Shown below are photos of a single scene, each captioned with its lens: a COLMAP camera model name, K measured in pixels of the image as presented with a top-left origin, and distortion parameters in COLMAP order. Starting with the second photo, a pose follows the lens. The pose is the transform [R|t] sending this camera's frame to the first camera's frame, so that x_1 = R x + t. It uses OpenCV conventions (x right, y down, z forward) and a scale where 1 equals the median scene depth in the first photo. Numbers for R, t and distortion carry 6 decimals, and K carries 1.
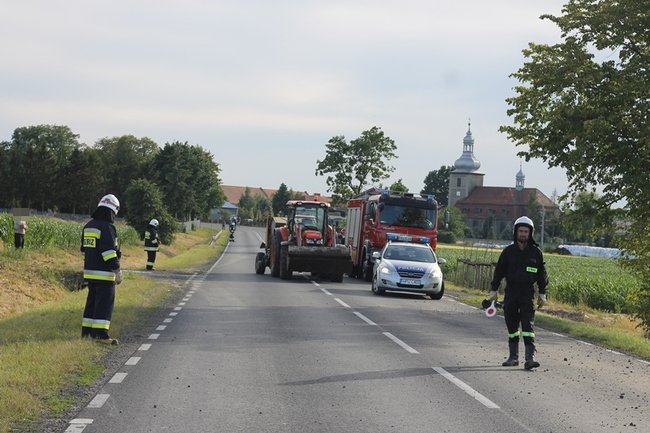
lens RADIAL K [[1516.3, 0, 325.0], [0, 1516.3, 216.5], [0, 0, 1]] dist [-0.068812, -0.220315]
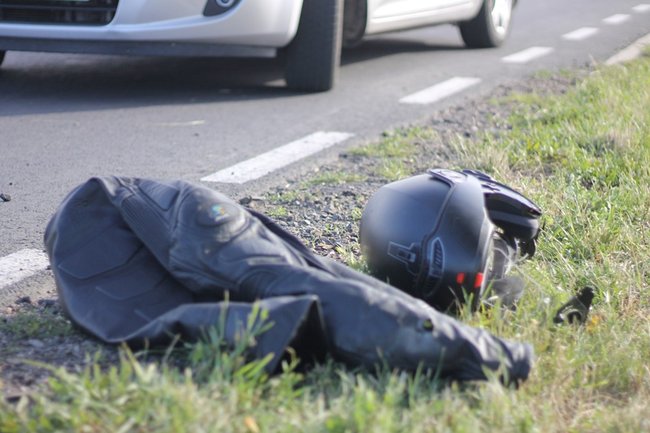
lens RADIAL K [[1516.3, 0, 325.0], [0, 1516.3, 216.5], [0, 0, 1]] dist [-0.068812, -0.220315]
pose [[0.933215, 0.007011, -0.359249, 0.027030], [0.058866, 0.983318, 0.172105, 0.008804], [0.354463, -0.181758, 0.917235, 0.182820]]
